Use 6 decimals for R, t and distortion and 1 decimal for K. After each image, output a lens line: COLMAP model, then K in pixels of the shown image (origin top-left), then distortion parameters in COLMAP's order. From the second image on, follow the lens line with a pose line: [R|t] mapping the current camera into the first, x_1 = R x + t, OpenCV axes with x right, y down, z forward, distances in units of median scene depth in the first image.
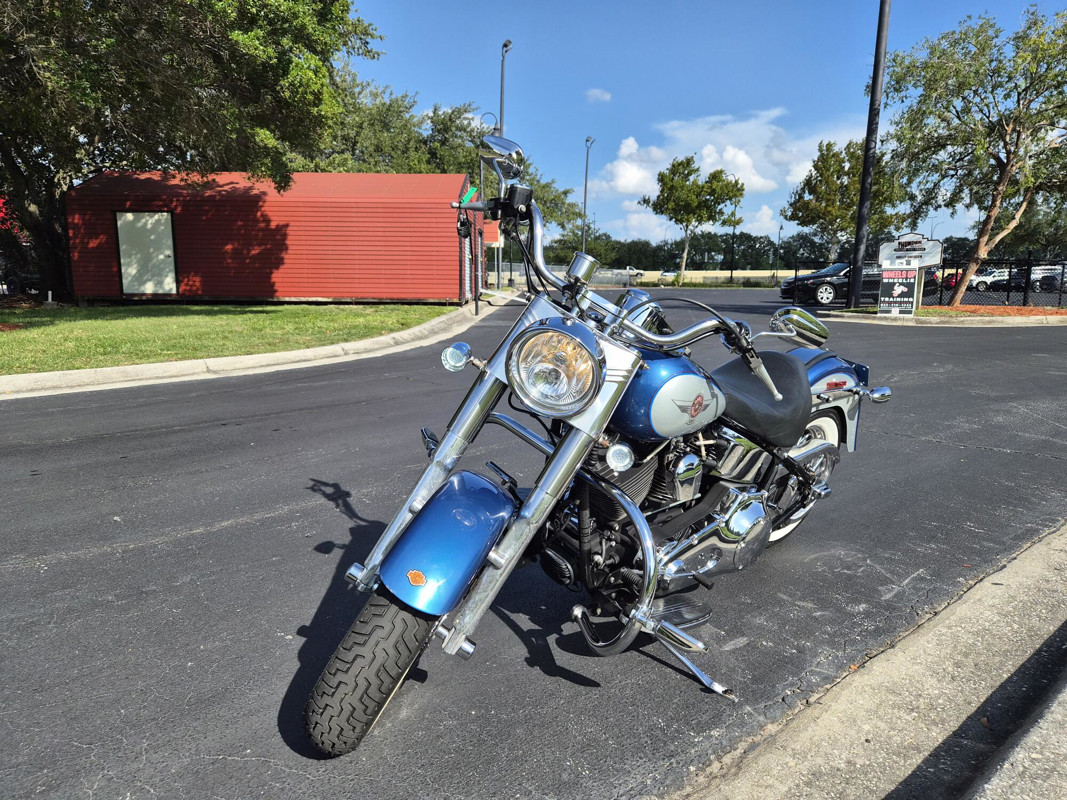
lens RADIAL K [[725.4, 0, 533.5], [0, 725.4, 400.0], [0, 0, 1]] dist [0.059877, -0.051141]
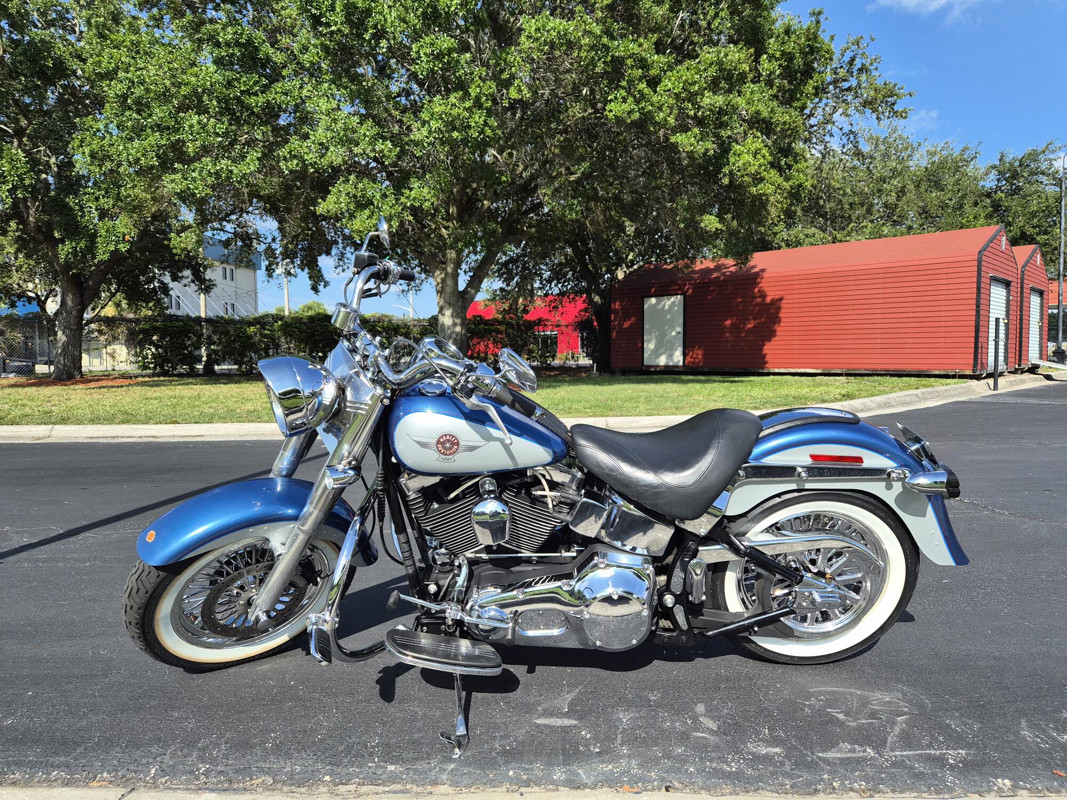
lens RADIAL K [[725.4, 0, 533.5], [0, 725.4, 400.0], [0, 0, 1]] dist [0.059877, -0.051141]
pose [[0.740621, 0.034865, -0.671018, 0.096696], [-0.101503, 0.992998, -0.060437, -0.001070], [0.664212, 0.112871, 0.738974, 0.029031]]
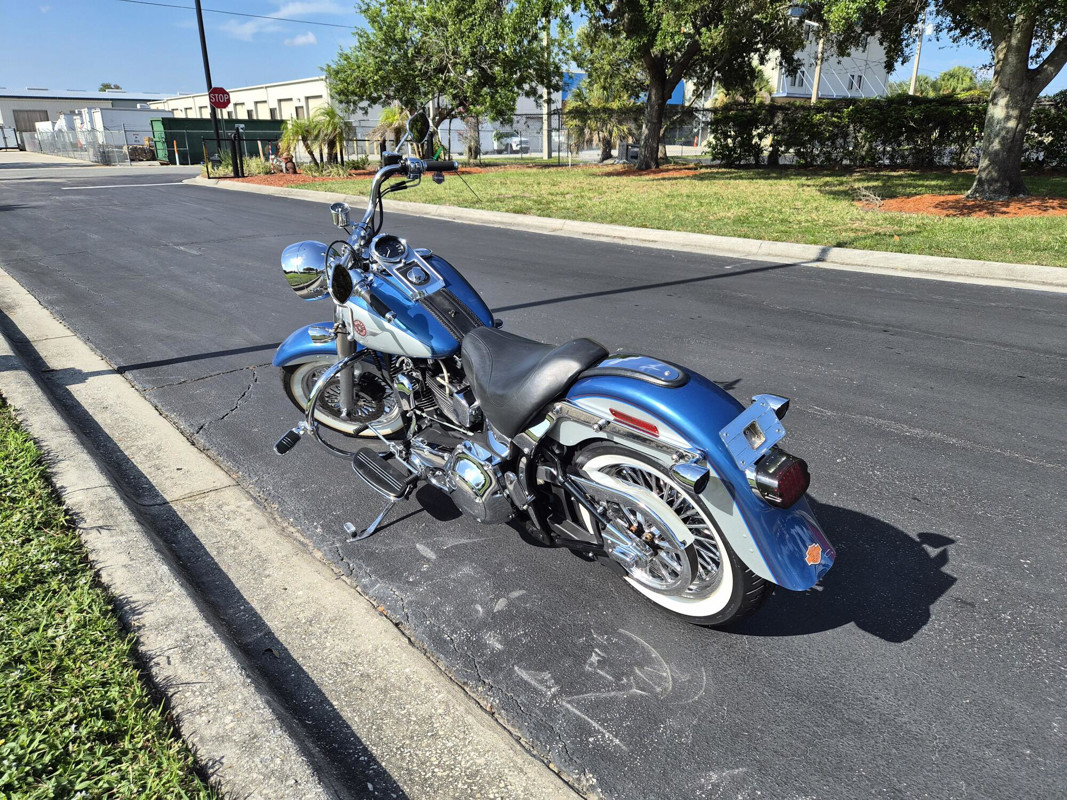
lens RADIAL K [[725.4, 0, 533.5], [0, 725.4, 400.0], [0, 0, 1]] dist [0.059877, -0.051141]
pose [[0.007406, 0.343802, -0.939013, 0.147161], [-0.159493, 0.927424, 0.338301, -0.036583], [0.987171, 0.147260, 0.061703, 0.120067]]
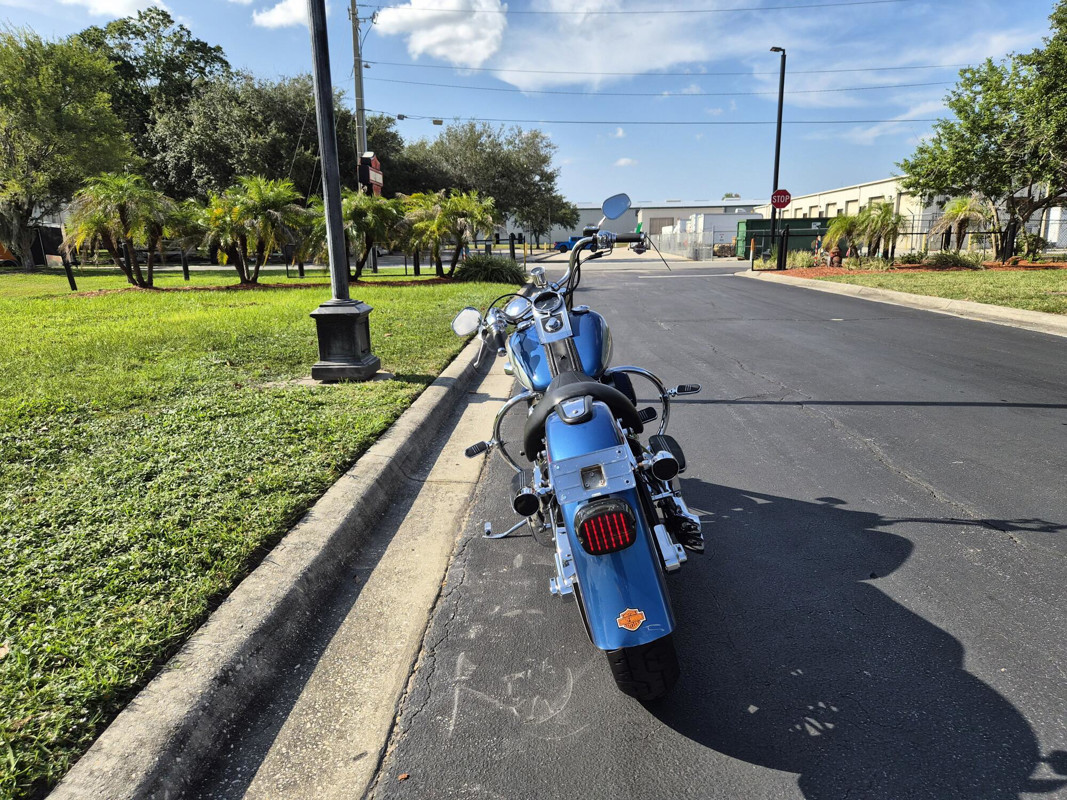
lens RADIAL K [[728.2, 0, 526.6], [0, 728.2, 395.7], [0, 0, 1]] dist [0.063117, -0.057161]
pose [[-0.684215, 0.165094, -0.710348, 0.133036], [-0.102343, 0.942664, 0.317665, -0.044091], [0.722064, 0.290050, -0.628088, 0.200938]]
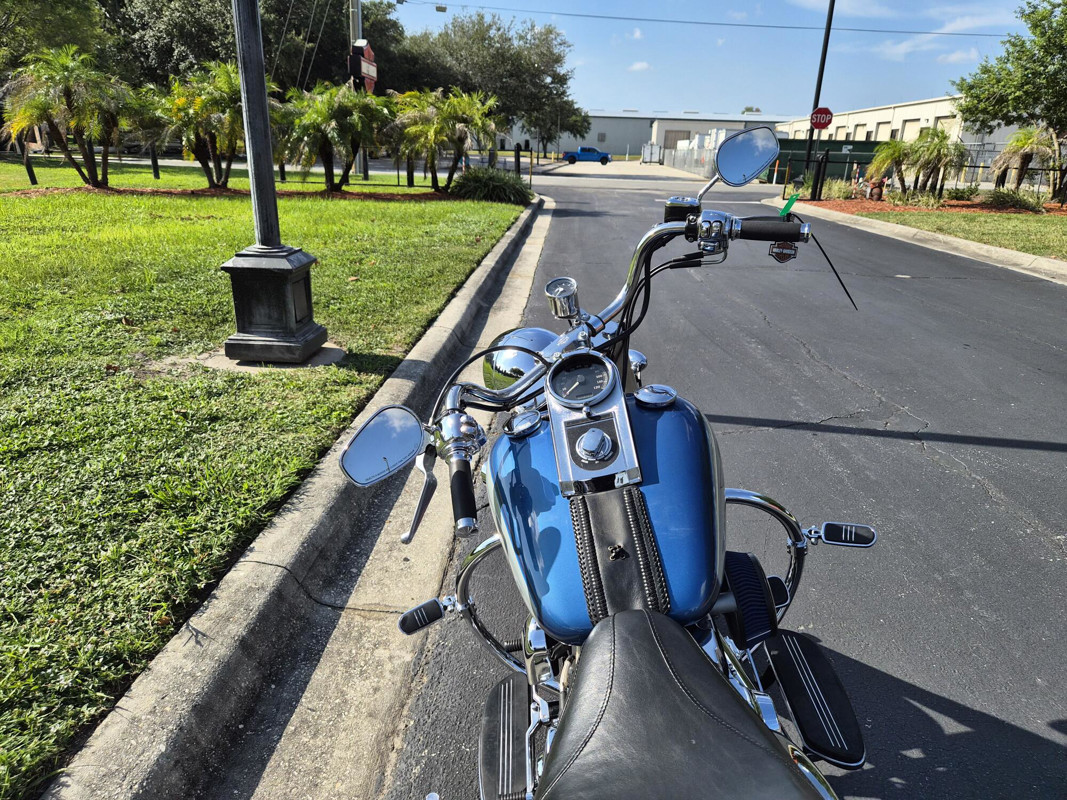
lens RADIAL K [[728.2, 0, 526.6], [0, 728.2, 395.7], [0, 0, 1]] dist [0.063117, -0.057161]
pose [[-0.690551, 0.214592, -0.690716, 0.065636], [-0.147748, 0.892985, 0.425145, -0.040618], [0.708032, 0.395637, -0.584946, 0.136190]]
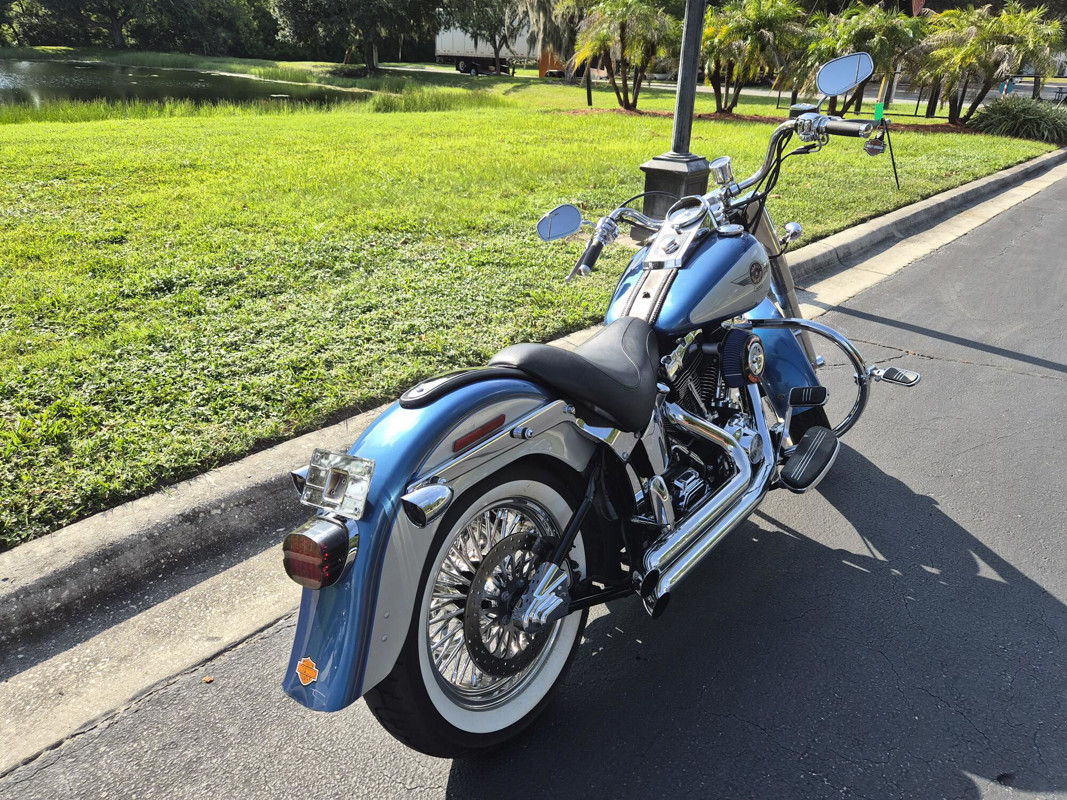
lens RADIAL K [[716.0, 0, 516.1], [0, 716.0, 399.2], [0, 0, 1]] dist [0.059979, -0.051610]
pose [[-0.991292, 0.029448, -0.128345, 0.056888], [-0.049705, 0.818890, 0.571794, -0.053533], [0.121938, 0.573194, -0.810296, 0.205781]]
